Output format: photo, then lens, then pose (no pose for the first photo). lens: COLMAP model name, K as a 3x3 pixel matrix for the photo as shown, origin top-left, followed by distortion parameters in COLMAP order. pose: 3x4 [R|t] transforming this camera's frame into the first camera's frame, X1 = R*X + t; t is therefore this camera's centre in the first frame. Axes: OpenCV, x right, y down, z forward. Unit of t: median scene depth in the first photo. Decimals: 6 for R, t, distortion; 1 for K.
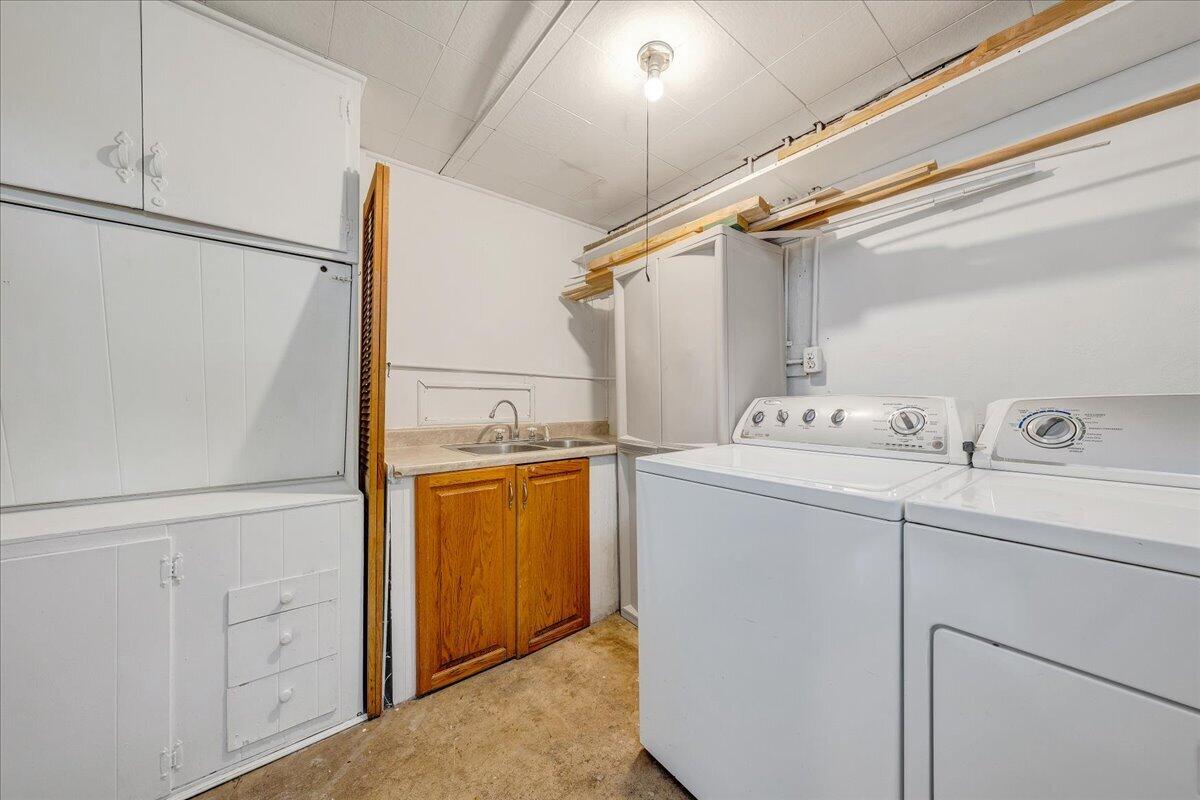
lens RADIAL K [[406.8, 0, 596.6], [0, 406.8, 403.5], [0, 0, 1]] dist [0.000341, 0.000060]
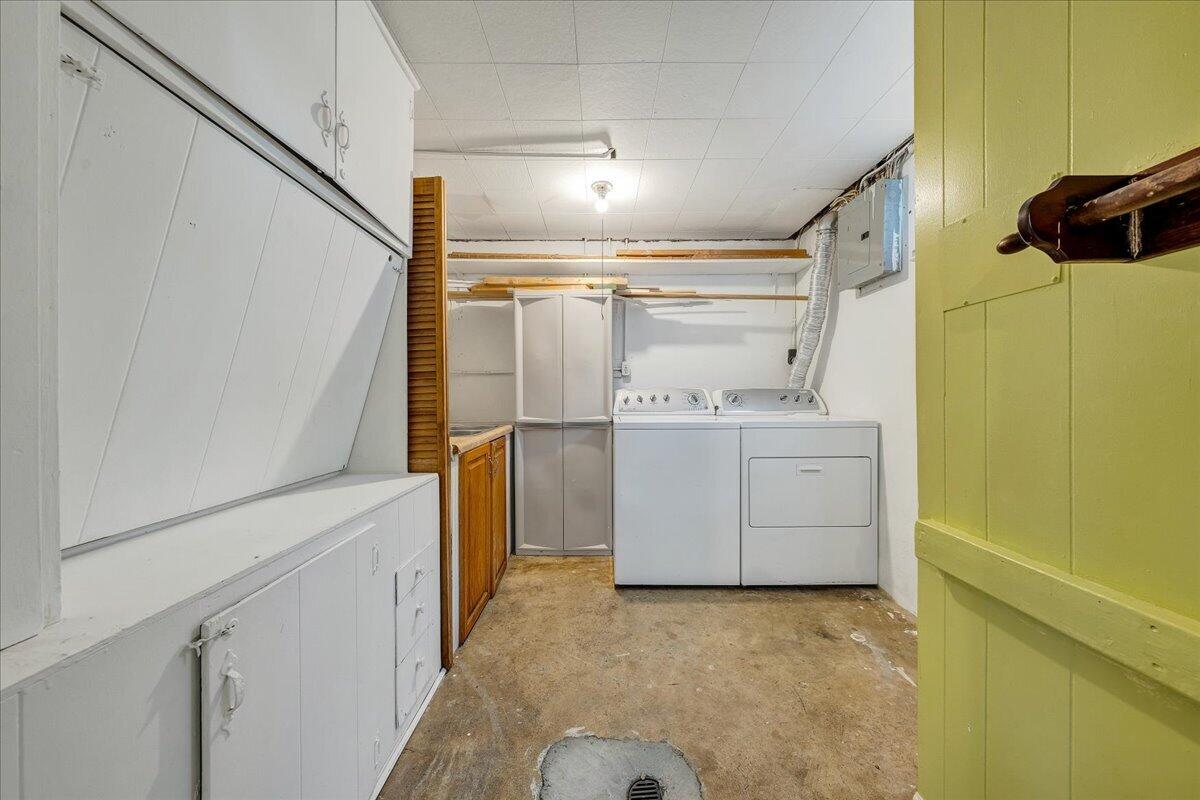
lens RADIAL K [[405.0, 0, 599.1], [0, 405.0, 397.1], [0, 0, 1]] dist [-0.000192, 0.000002]
pose [[0.621207, -0.007231, 0.783613, -1.072197], [0.008409, 0.999961, 0.002560, 0.015876], [-0.783602, 0.004999, 0.621243, -0.028813]]
